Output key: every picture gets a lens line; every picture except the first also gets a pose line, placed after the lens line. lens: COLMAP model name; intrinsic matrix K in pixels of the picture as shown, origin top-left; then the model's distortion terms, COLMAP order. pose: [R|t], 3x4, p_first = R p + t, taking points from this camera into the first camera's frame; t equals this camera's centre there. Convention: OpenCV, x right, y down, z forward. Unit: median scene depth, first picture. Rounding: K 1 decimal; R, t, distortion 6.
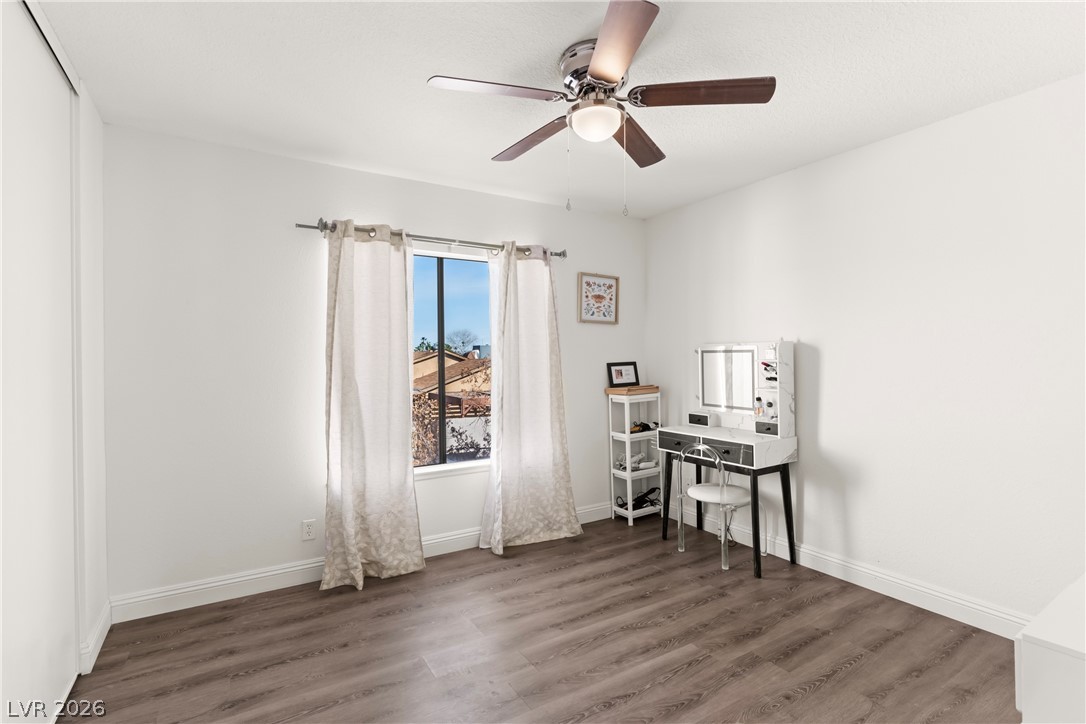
lens RADIAL K [[516.0, 0, 548.5], [0, 516.0, 363.1], [0, 0, 1]] dist [0.001160, 0.000116]
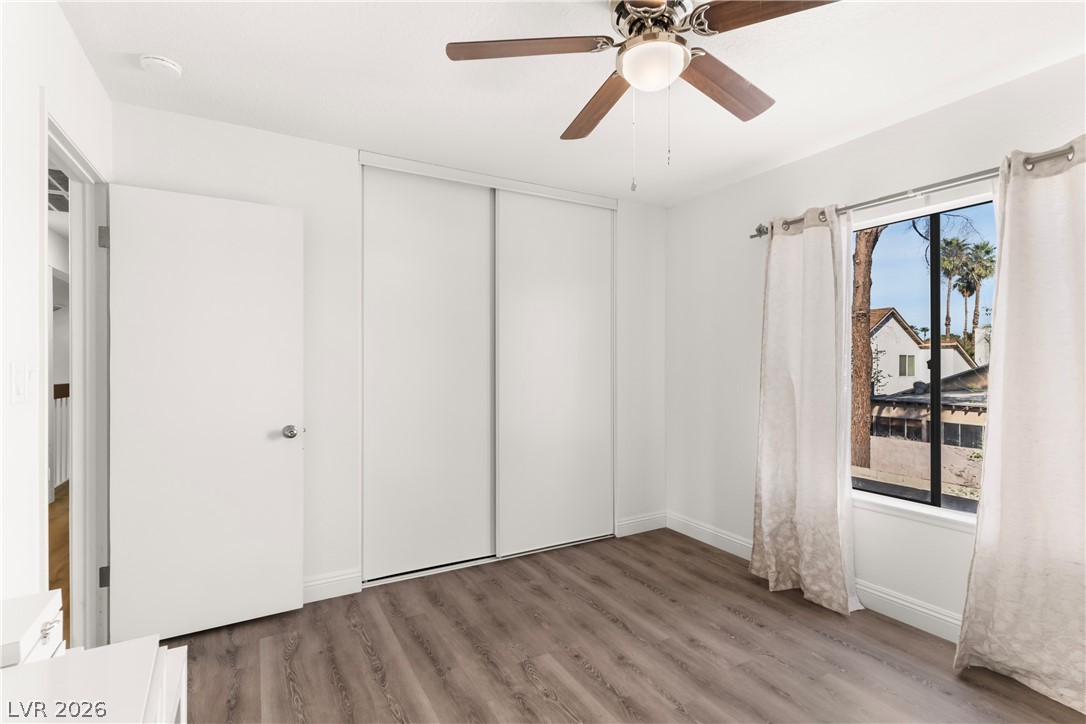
lens RADIAL K [[516.0, 0, 548.5], [0, 516.0, 363.1], [0, 0, 1]] dist [0.001160, 0.000116]
pose [[-0.041753, 0.008563, -0.999091, 0.629923], [-0.001603, 0.999961, 0.008637, -0.005679], [0.999127, 0.001963, -0.041738, 0.605648]]
